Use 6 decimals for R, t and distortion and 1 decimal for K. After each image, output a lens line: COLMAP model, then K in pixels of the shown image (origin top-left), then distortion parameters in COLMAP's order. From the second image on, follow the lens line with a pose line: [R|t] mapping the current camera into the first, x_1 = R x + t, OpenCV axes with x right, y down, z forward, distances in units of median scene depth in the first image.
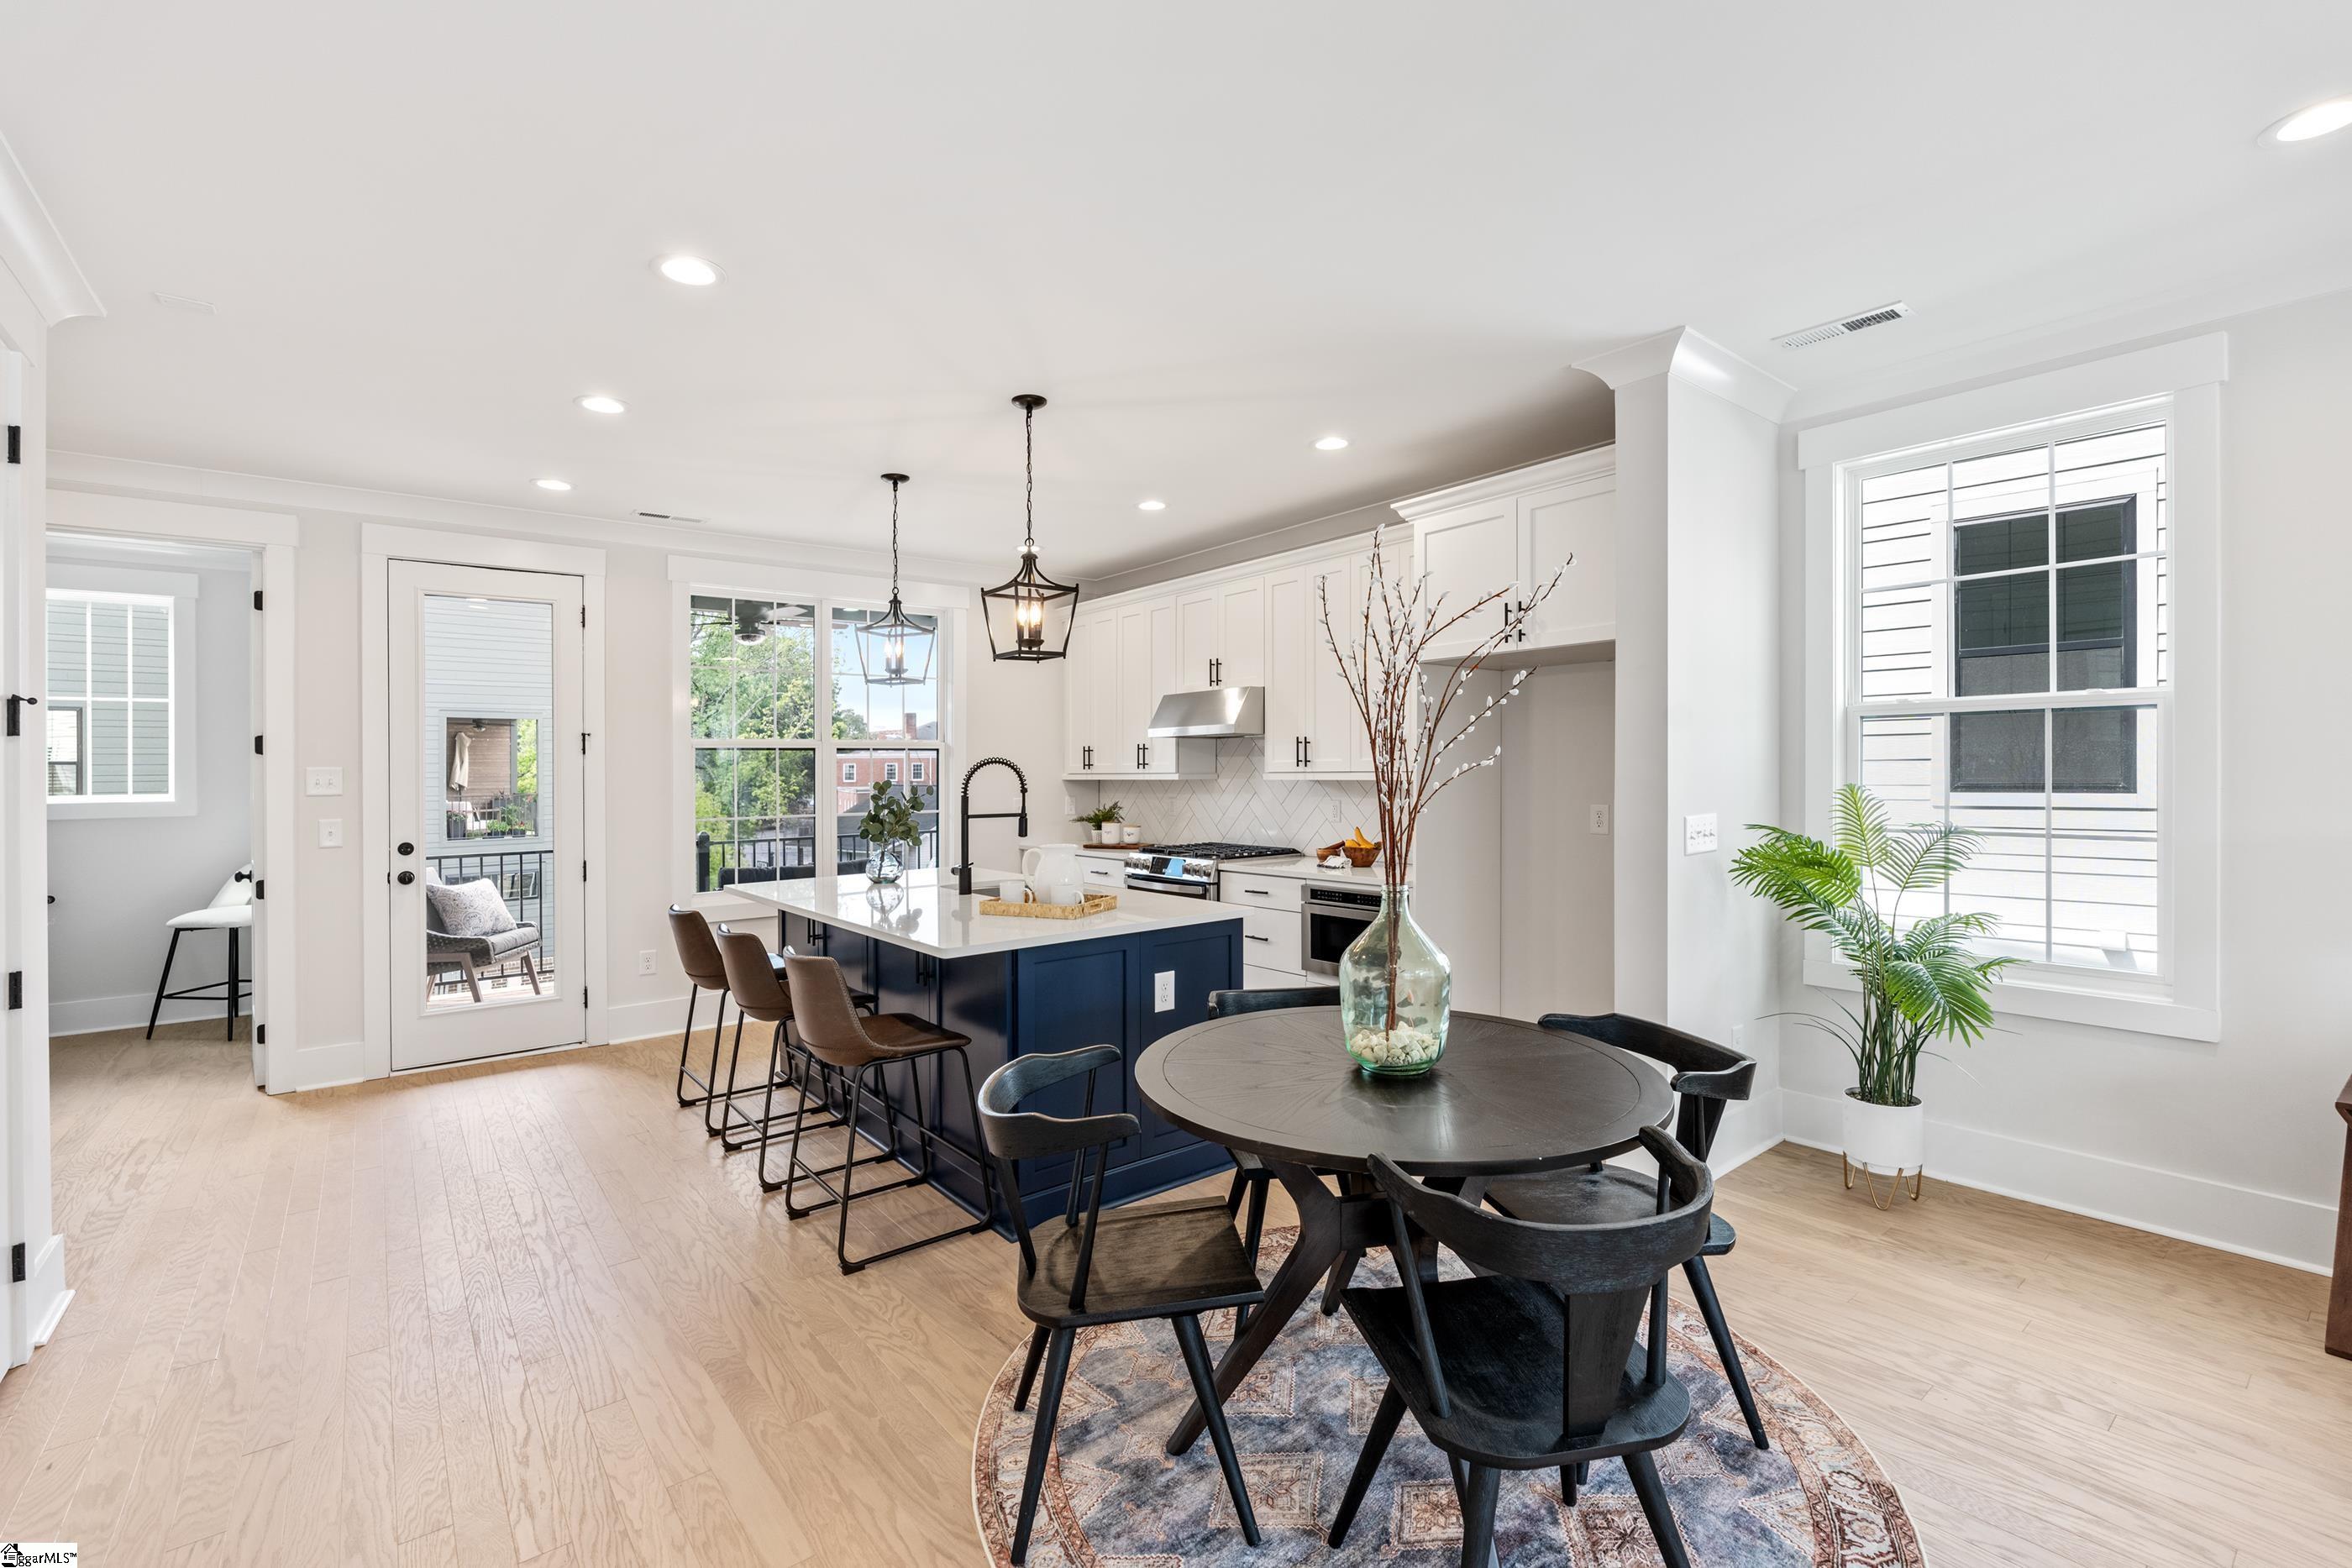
lens RADIAL K [[1028.0, 0, 1192.6], [0, 1028.0, 757.1], [0, 0, 1]] dist [-0.003188, -0.000815]
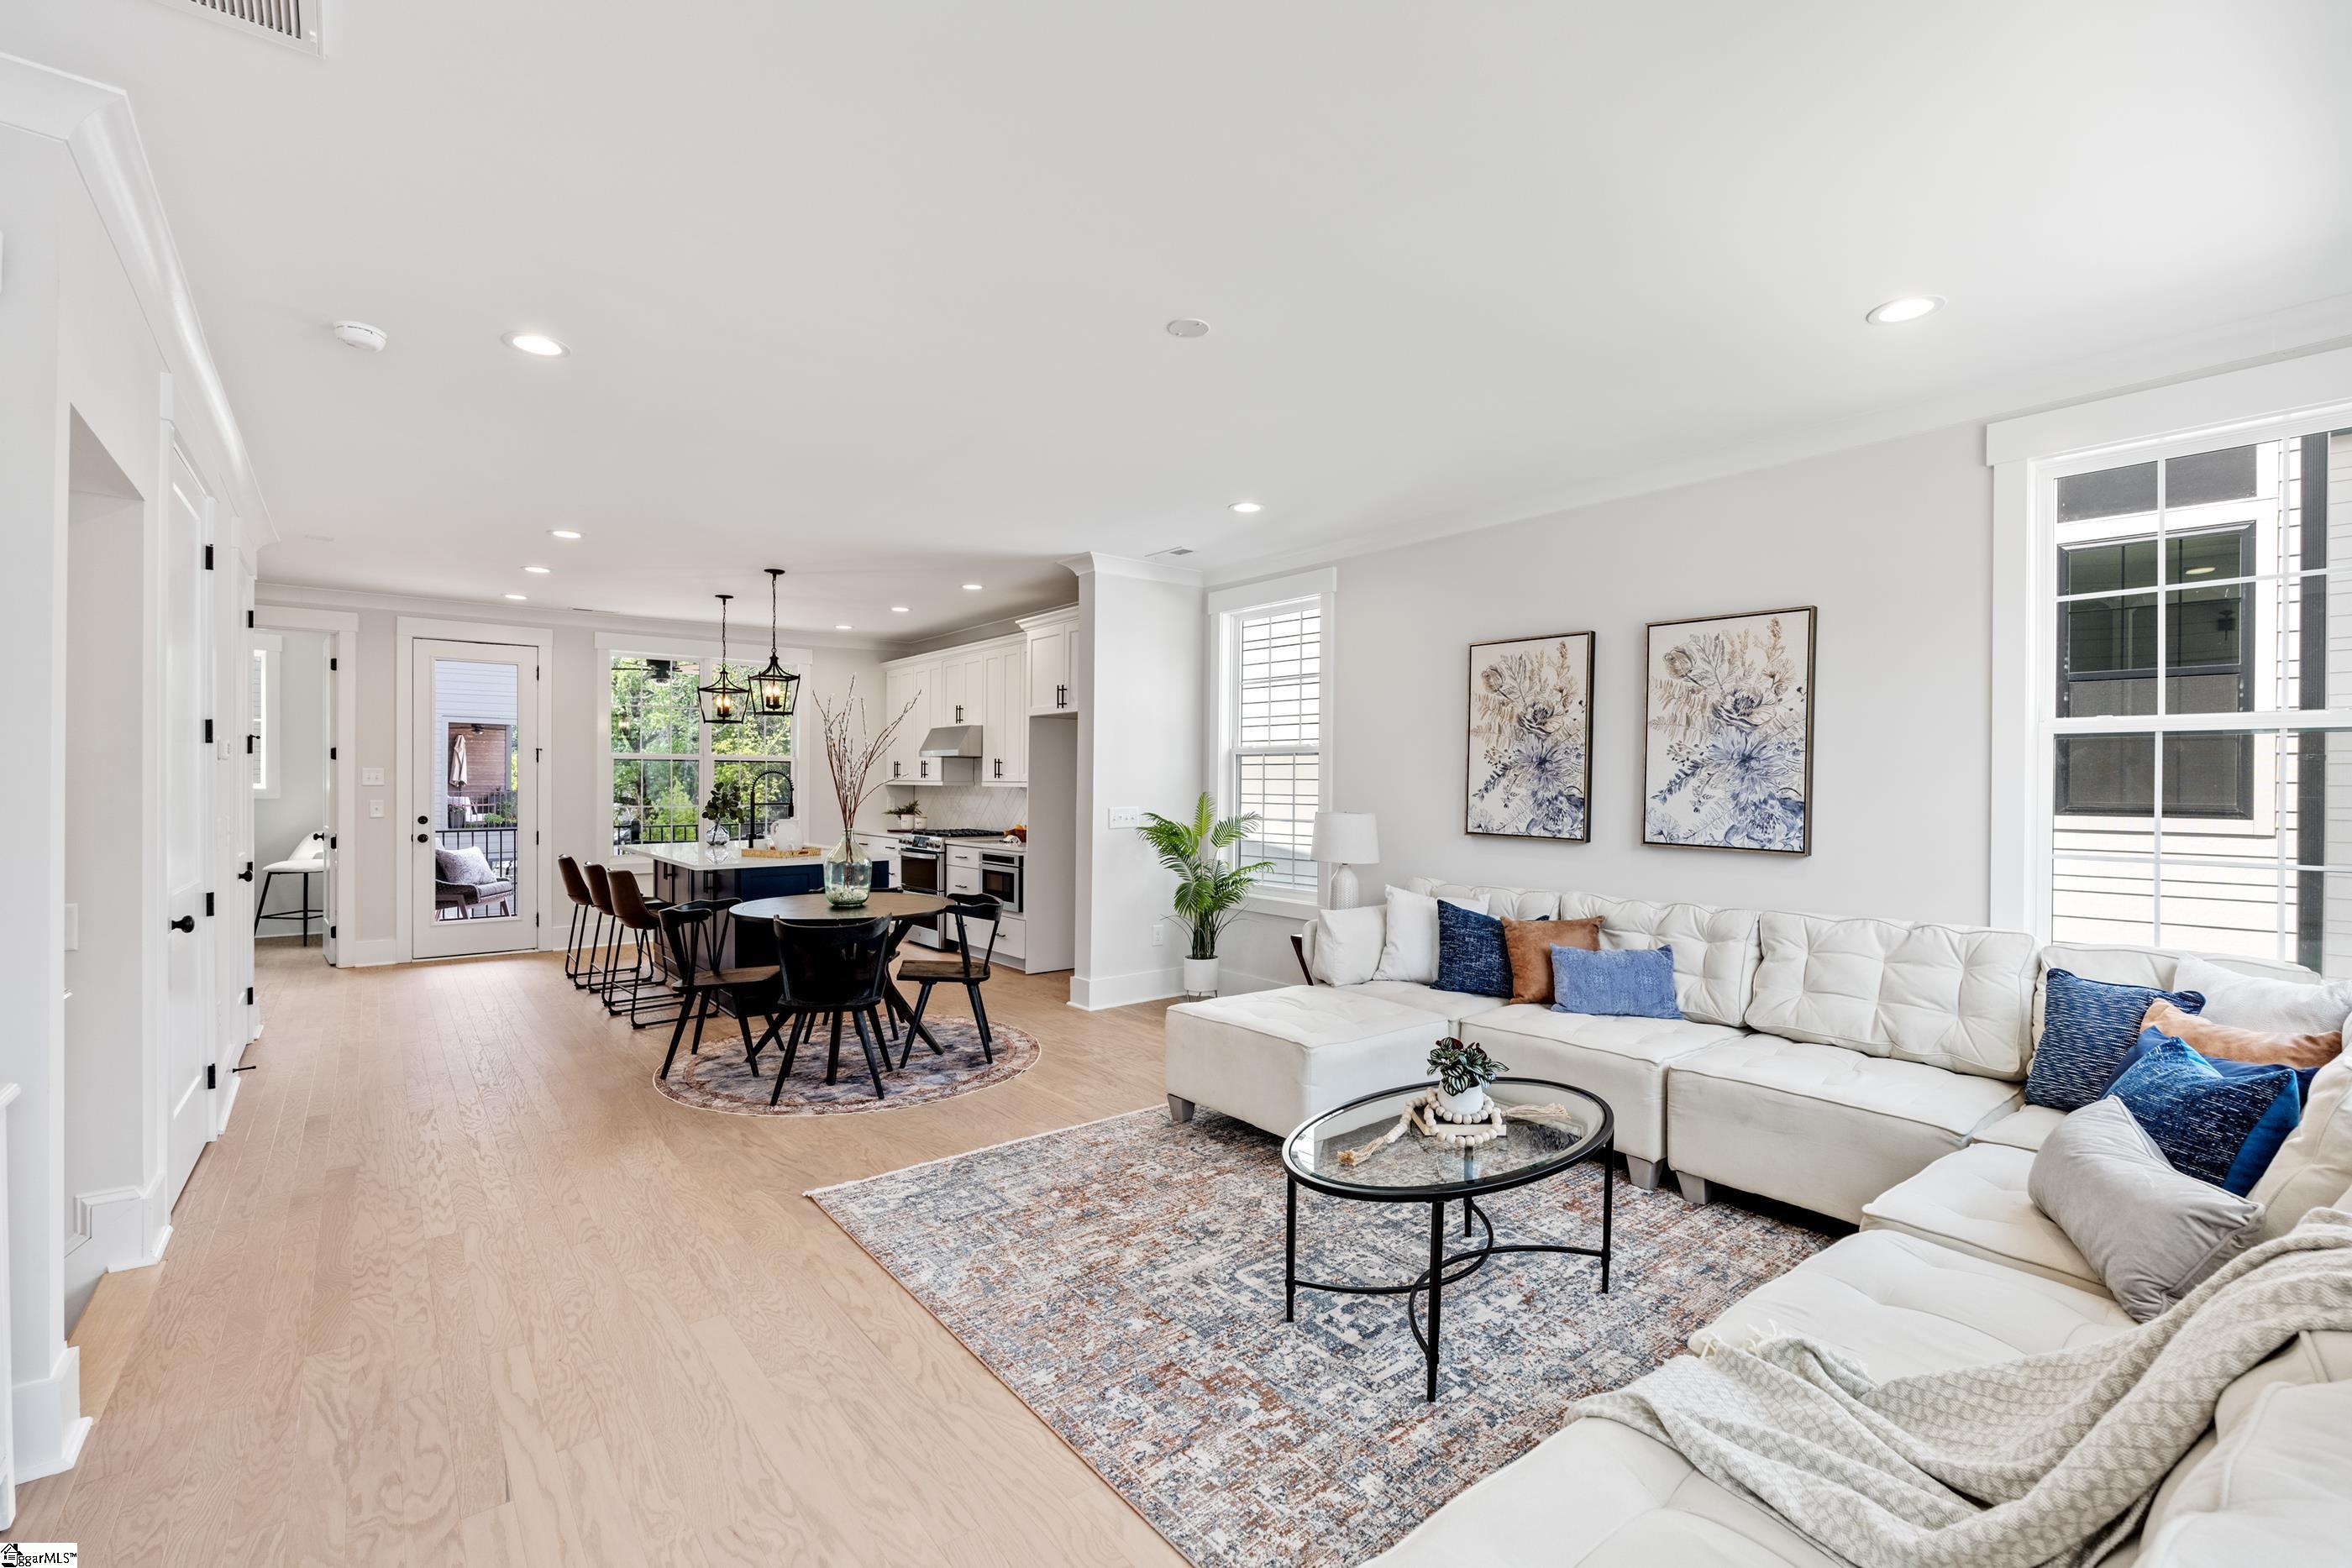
lens RADIAL K [[1028.0, 0, 1187.1], [0, 1028.0, 781.0], [0, 0, 1]] dist [-0.003188, -0.000815]
pose [[0.999852, 0.016675, -0.004334, 0.398548], [-0.016614, 0.999767, 0.013816, -0.011800], [0.004563, -0.013742, 0.999895, -0.550379]]
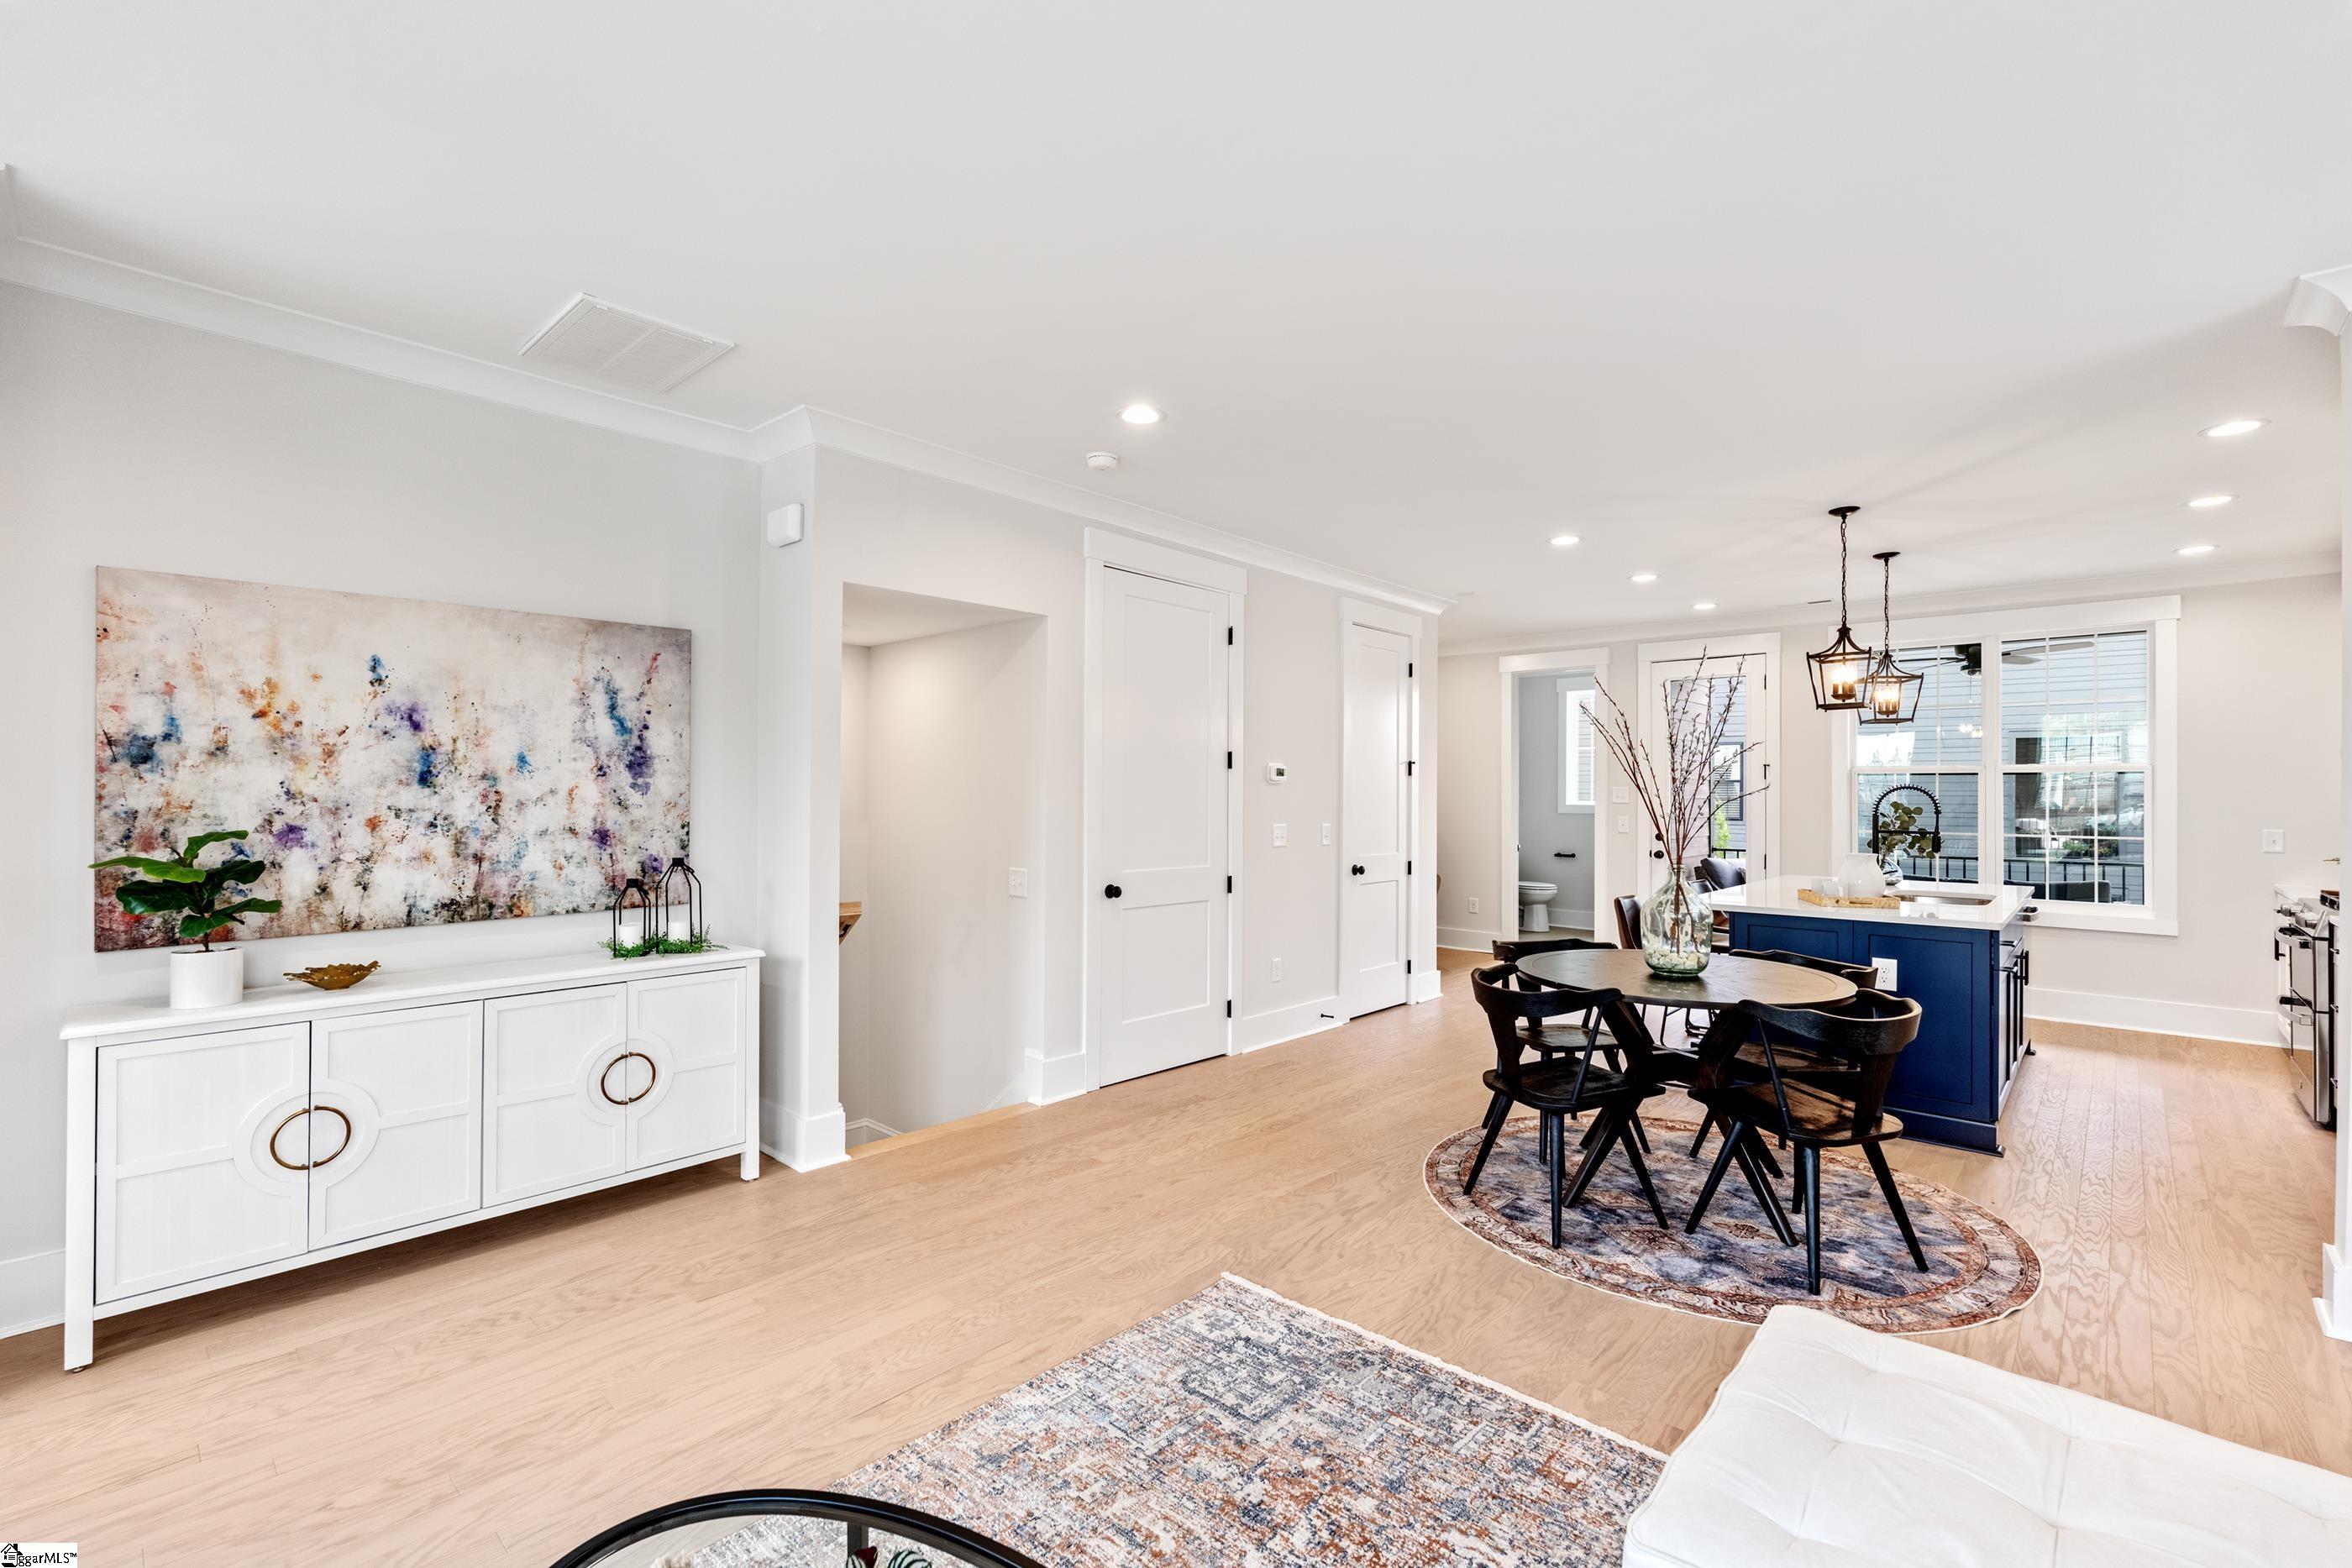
lens RADIAL K [[1028.0, 0, 1177.2], [0, 1028.0, 788.5], [0, 0, 1]] dist [-0.003188, -0.000815]
pose [[0.142131, 0.010490, -0.989792, 0.700372], [0.000965, 0.999942, 0.010736, -0.006305], [0.989847, -0.002481, 0.142113, -0.012501]]
